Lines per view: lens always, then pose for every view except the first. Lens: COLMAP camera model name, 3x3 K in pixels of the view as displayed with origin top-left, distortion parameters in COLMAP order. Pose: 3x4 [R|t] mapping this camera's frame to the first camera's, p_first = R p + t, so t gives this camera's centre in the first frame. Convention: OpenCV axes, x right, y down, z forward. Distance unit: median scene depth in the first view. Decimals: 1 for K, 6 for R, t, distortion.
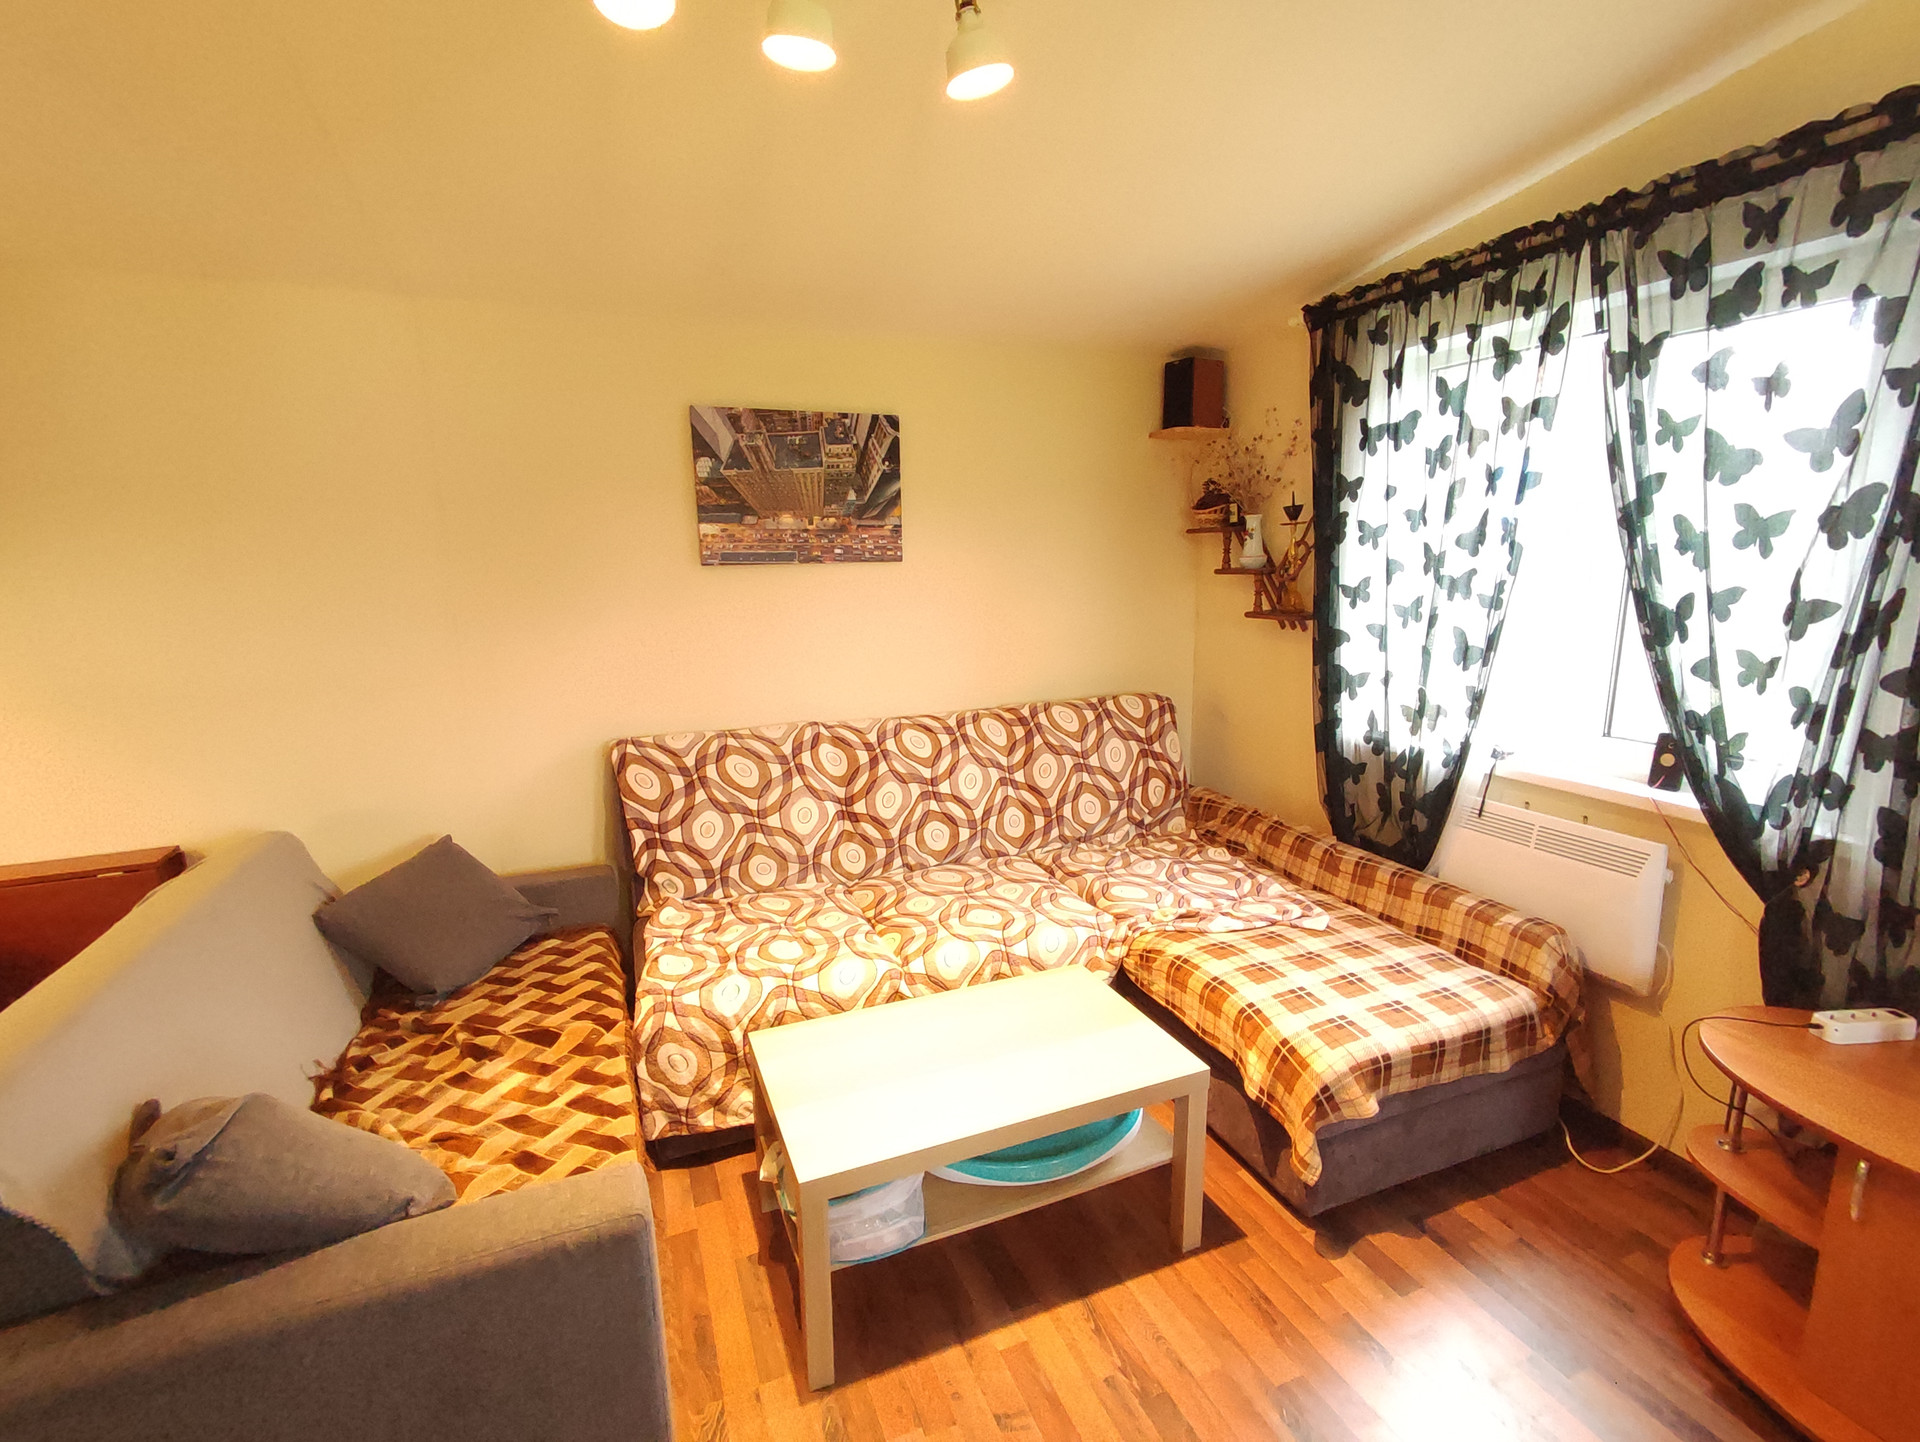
lens RADIAL K [[878.4, 0, 958.9], [0, 878.4, 722.9], [0, 0, 1]] dist [0.001744, -0.004267]
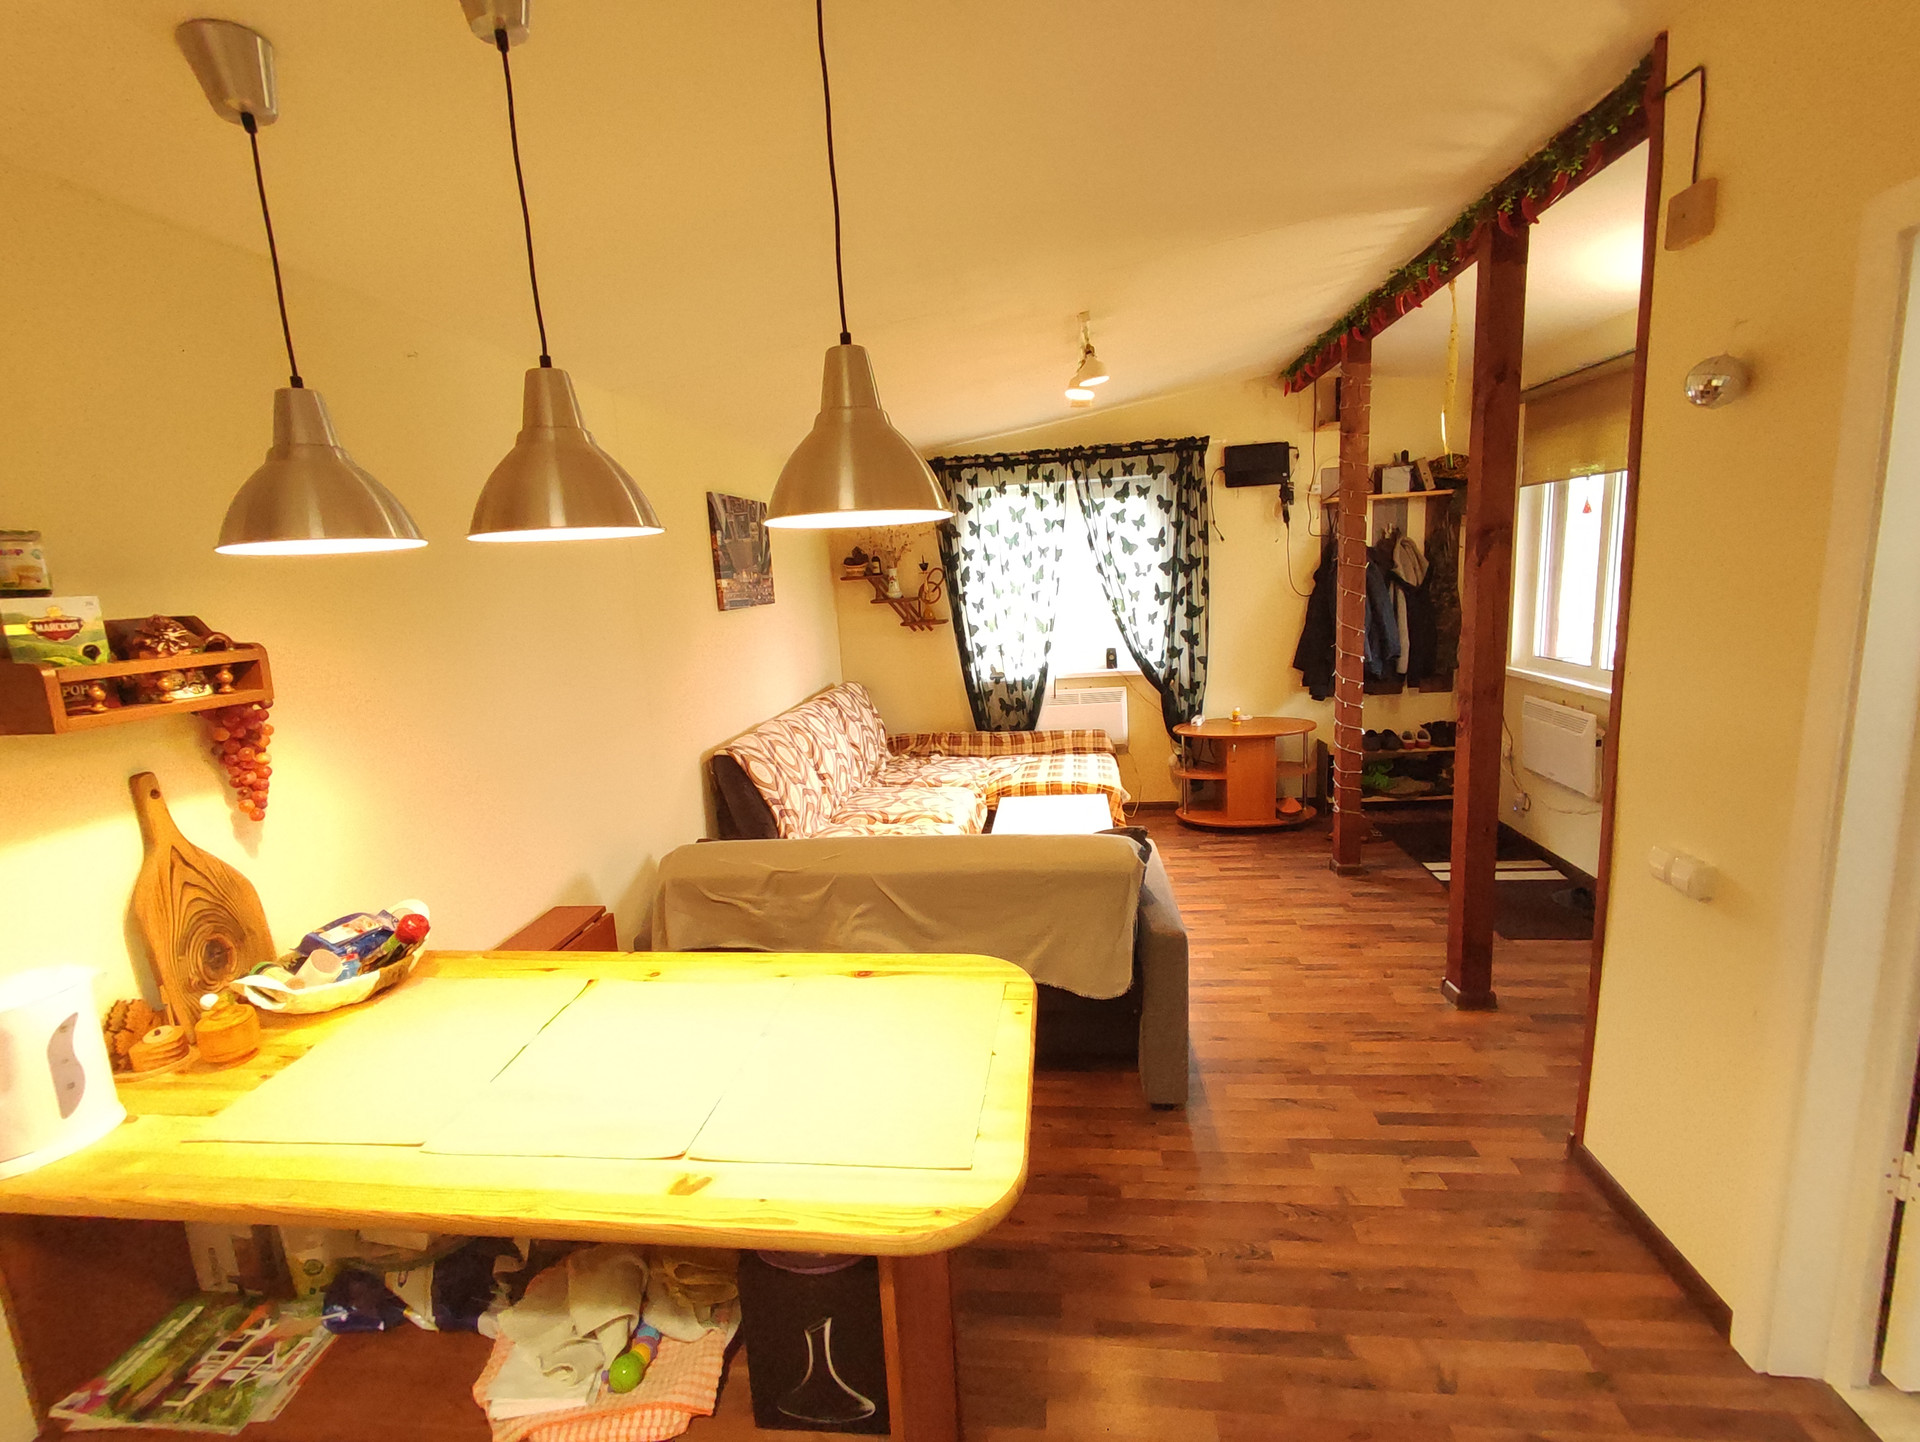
lens RADIAL K [[878.4, 0, 949.0], [0, 878.4, 726.8], [0, 0, 1]] dist [0.001744, -0.004267]
pose [[0.492771, -0.165568, 0.854262, -1.515897], [0.213418, 0.974742, 0.065811, -0.029261], [-0.843581, 0.149885, 0.515660, 0.071823]]
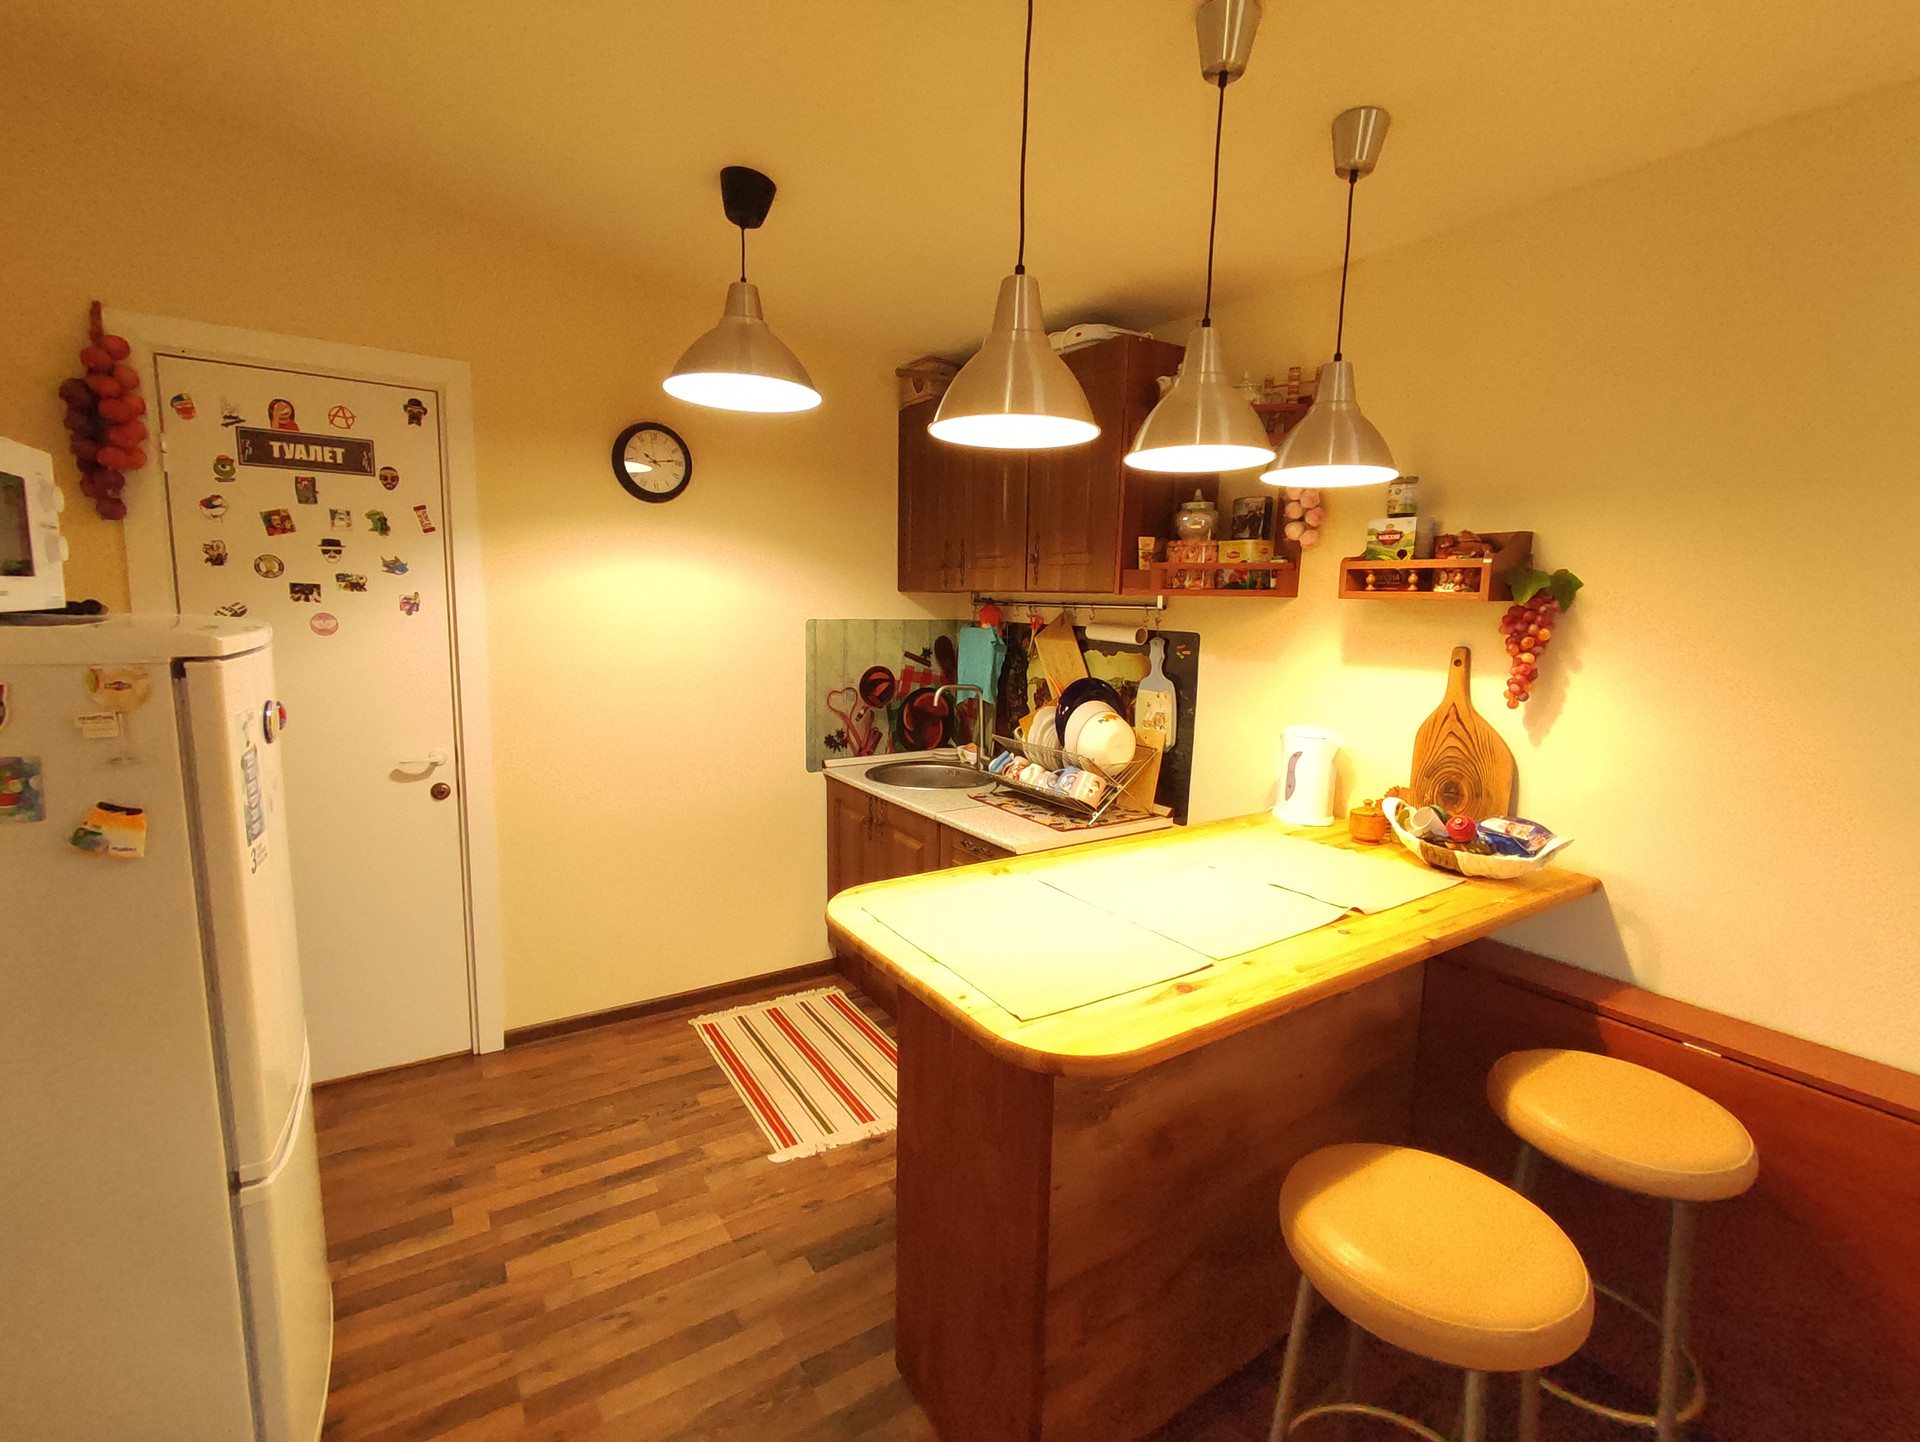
lens RADIAL K [[878.4, 0, 955.8], [0, 878.4, 730.5], [0, 0, 1]] dist [0.001744, -0.004267]
pose [[0.186717, 0.160142, -0.969274, -0.588809], [-0.211616, 0.970020, 0.119501, 0.000873], [0.959352, 0.182801, 0.215008, 0.223120]]
